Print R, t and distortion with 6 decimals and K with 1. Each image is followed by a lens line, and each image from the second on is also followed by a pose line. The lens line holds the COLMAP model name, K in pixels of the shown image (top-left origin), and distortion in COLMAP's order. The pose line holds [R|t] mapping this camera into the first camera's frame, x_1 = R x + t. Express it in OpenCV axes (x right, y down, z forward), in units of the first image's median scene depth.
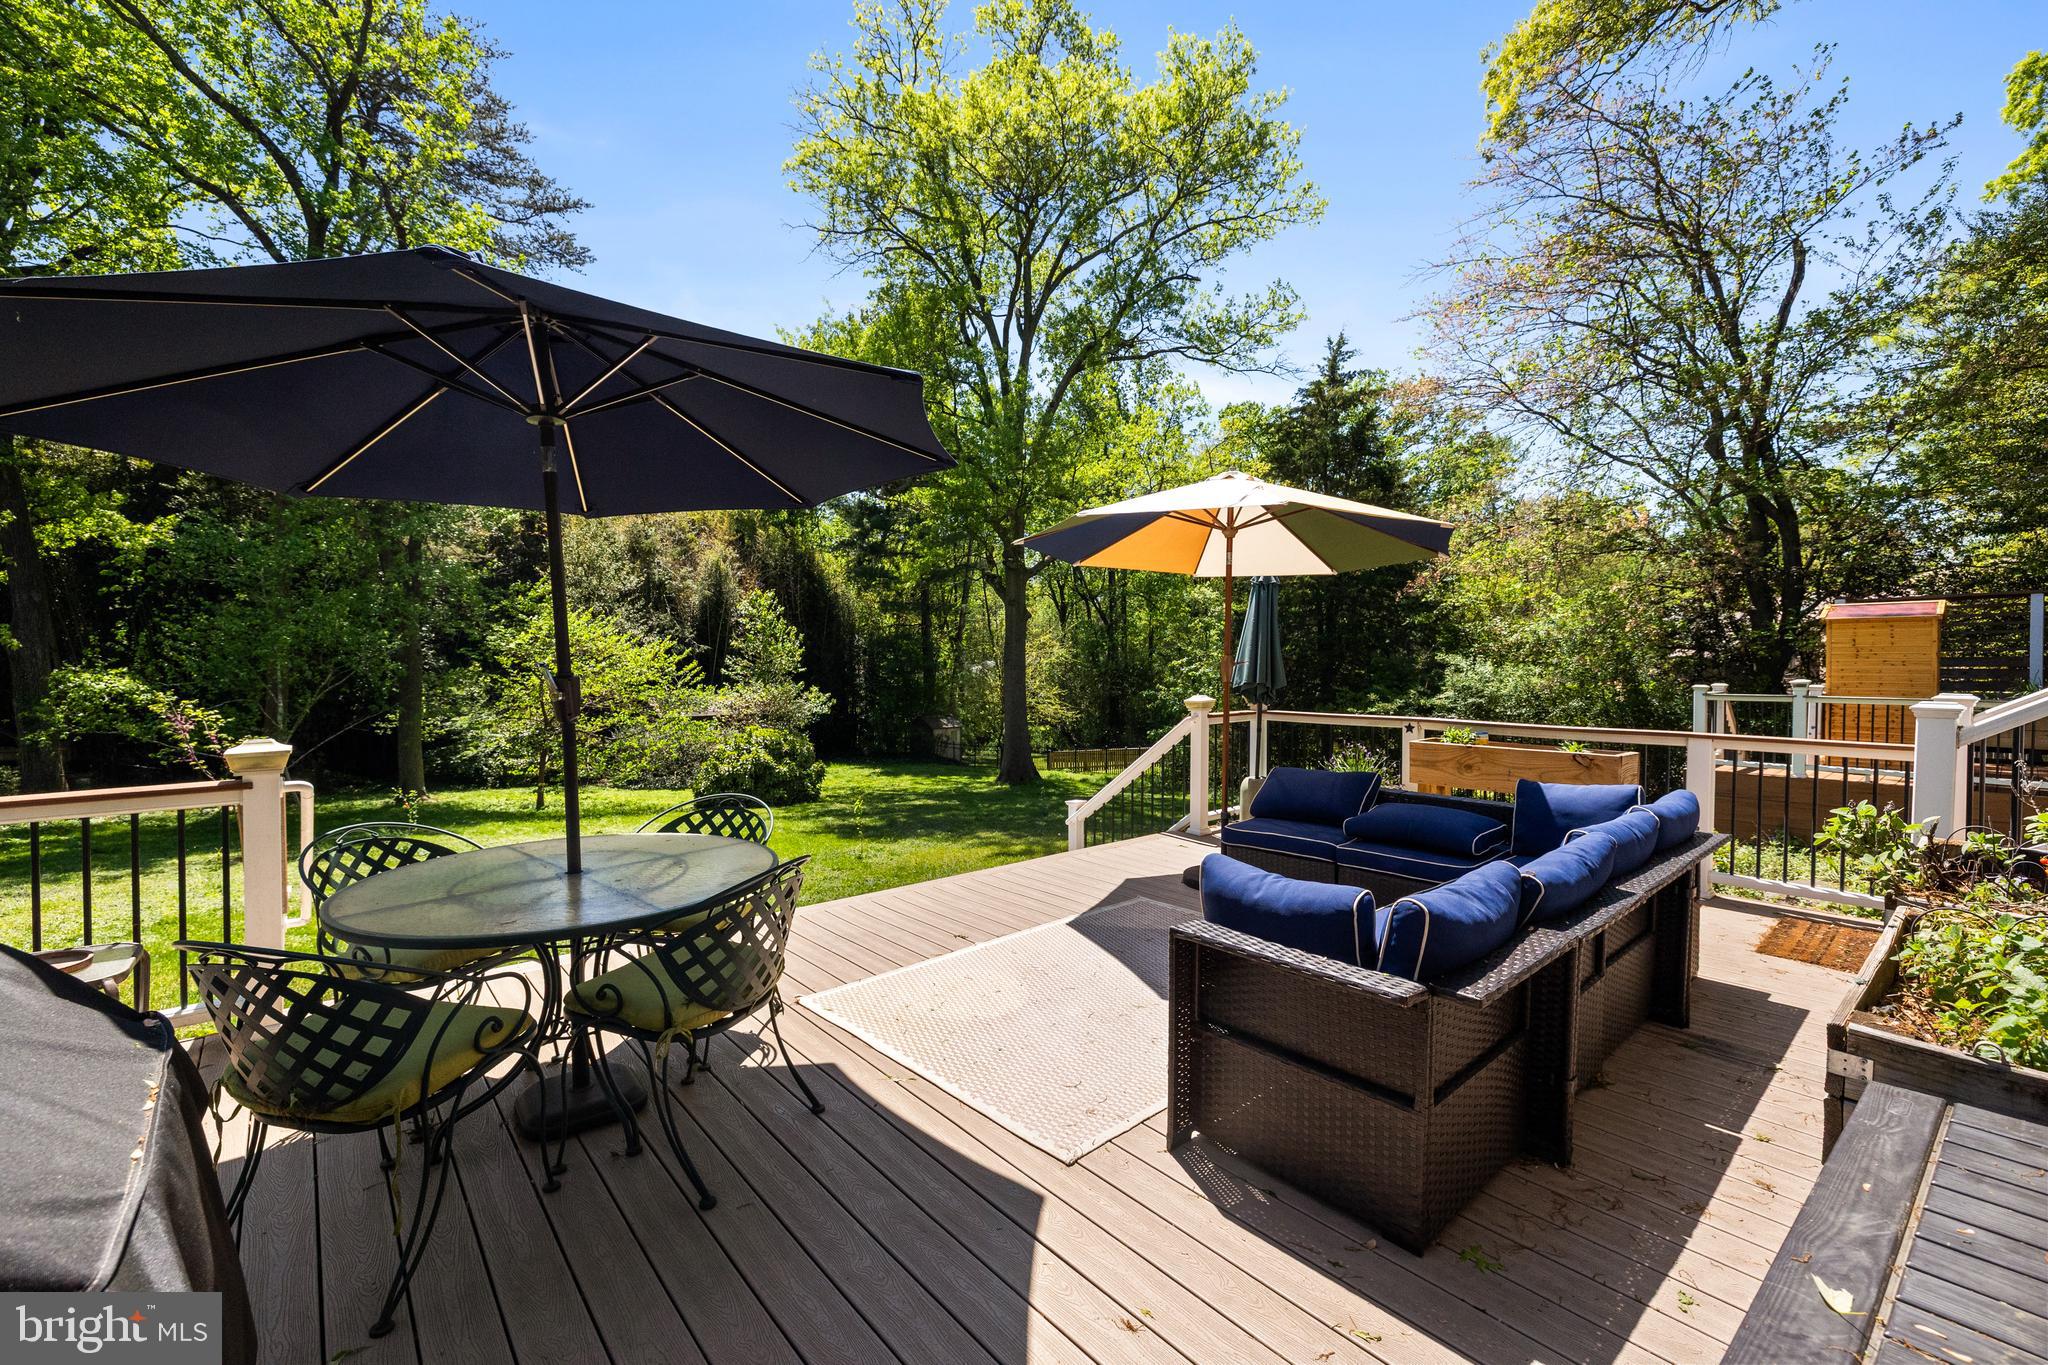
lens RADIAL K [[858.0, 0, 1015.6], [0, 858.0, 669.8], [0, 0, 1]] dist [0.002644, 0.000707]
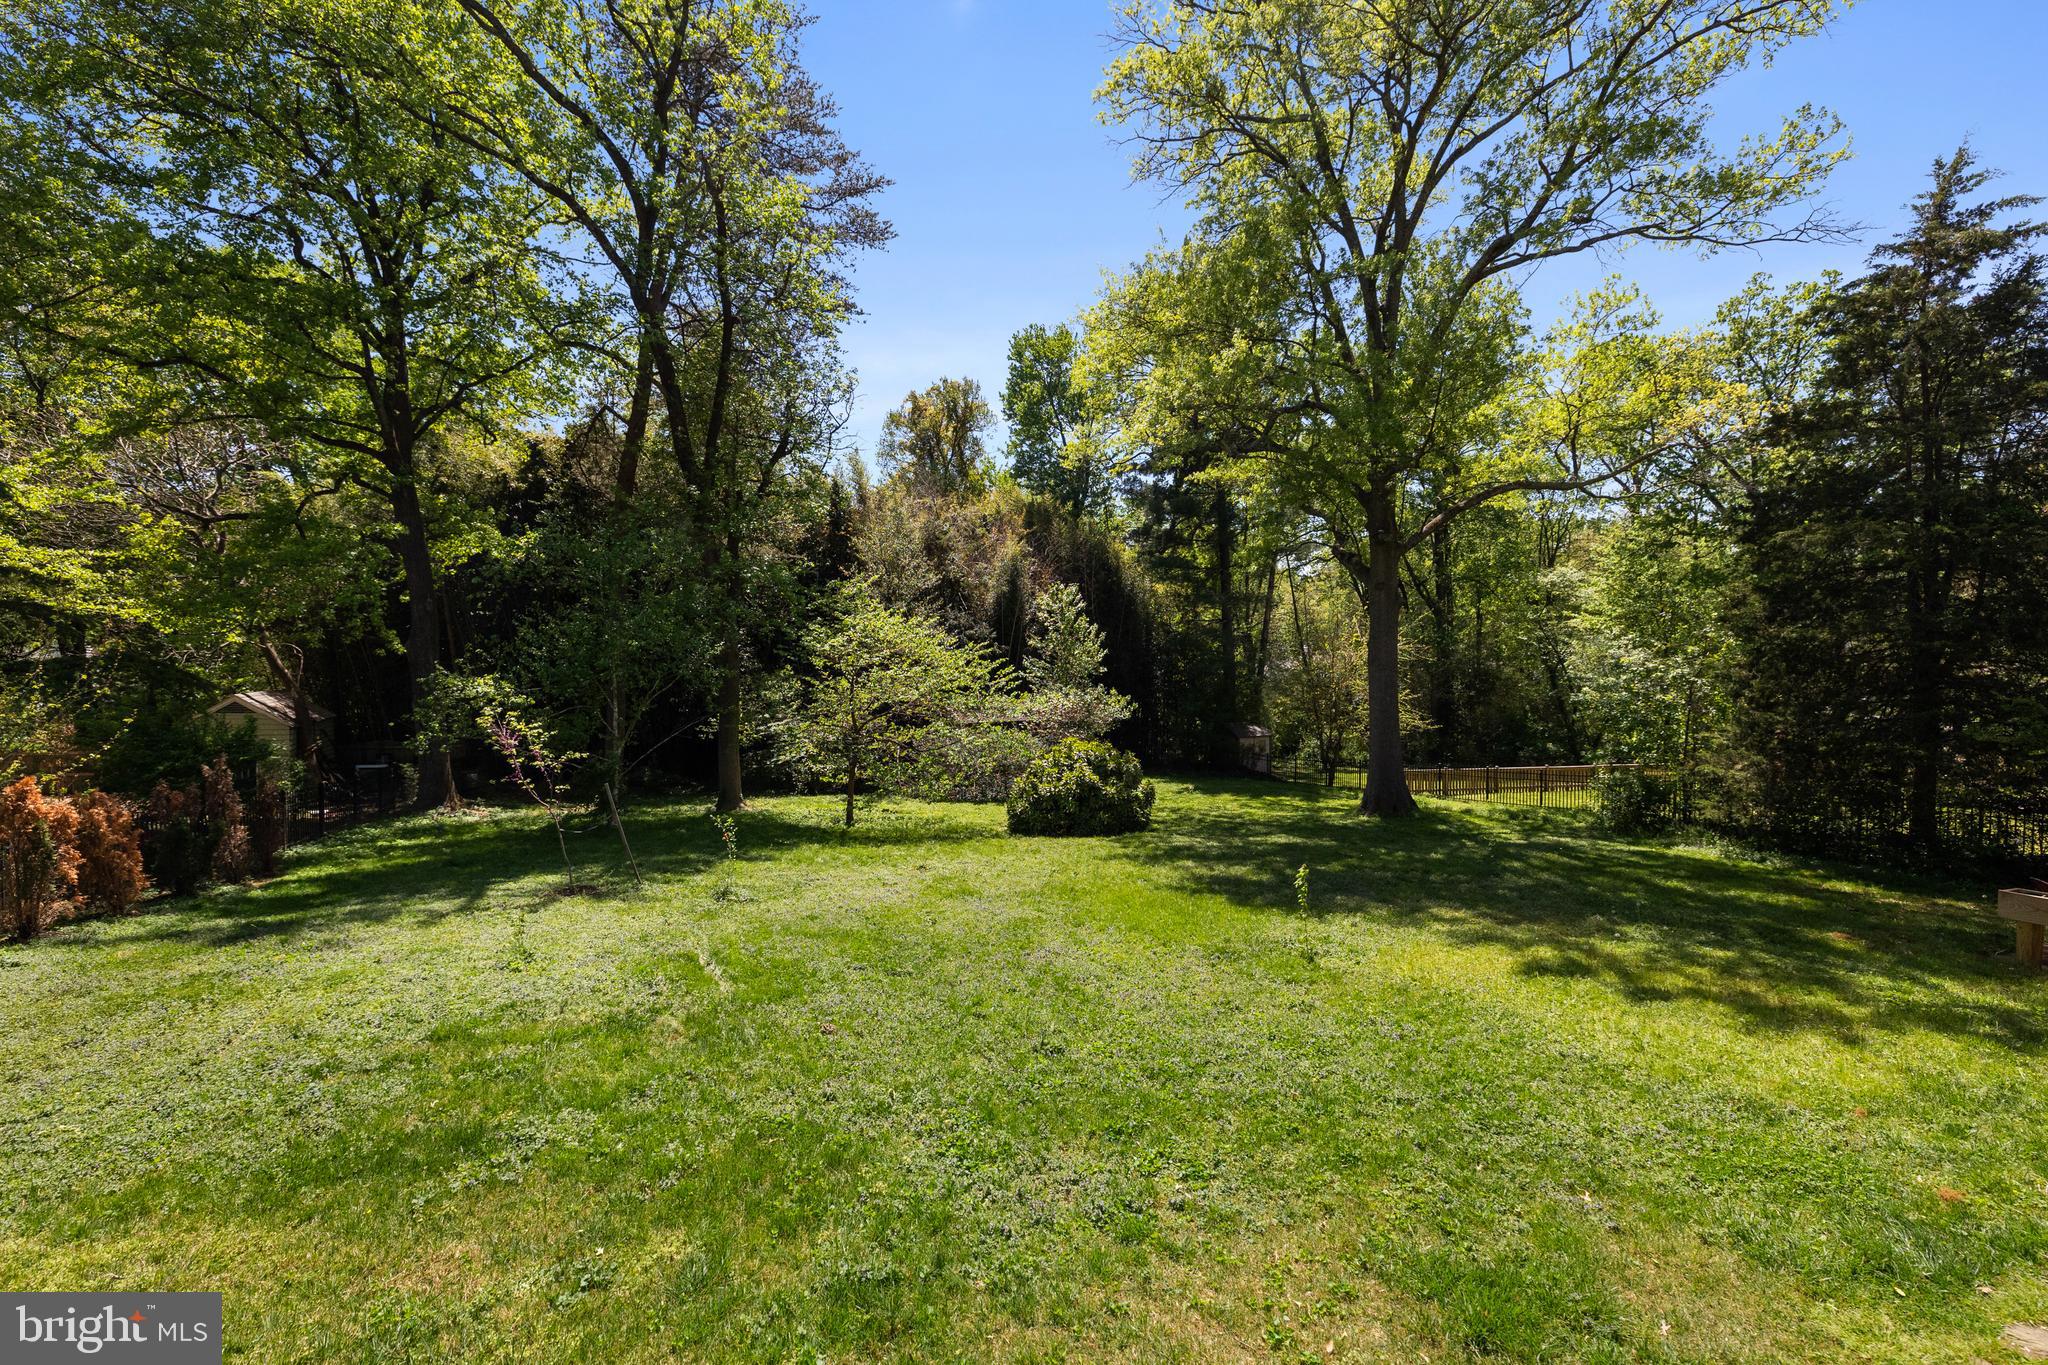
lens RADIAL K [[890.7, 0, 1015.3], [0, 890.7, 666.2], [0, 0, 1]] dist [0.011572, 0.000260]
pose [[0.953980, -0.005177, -0.299827, -0.085675], [0.003939, 0.999981, -0.004731, -0.002053], [0.299846, 0.003332, 0.953982, 0.122760]]
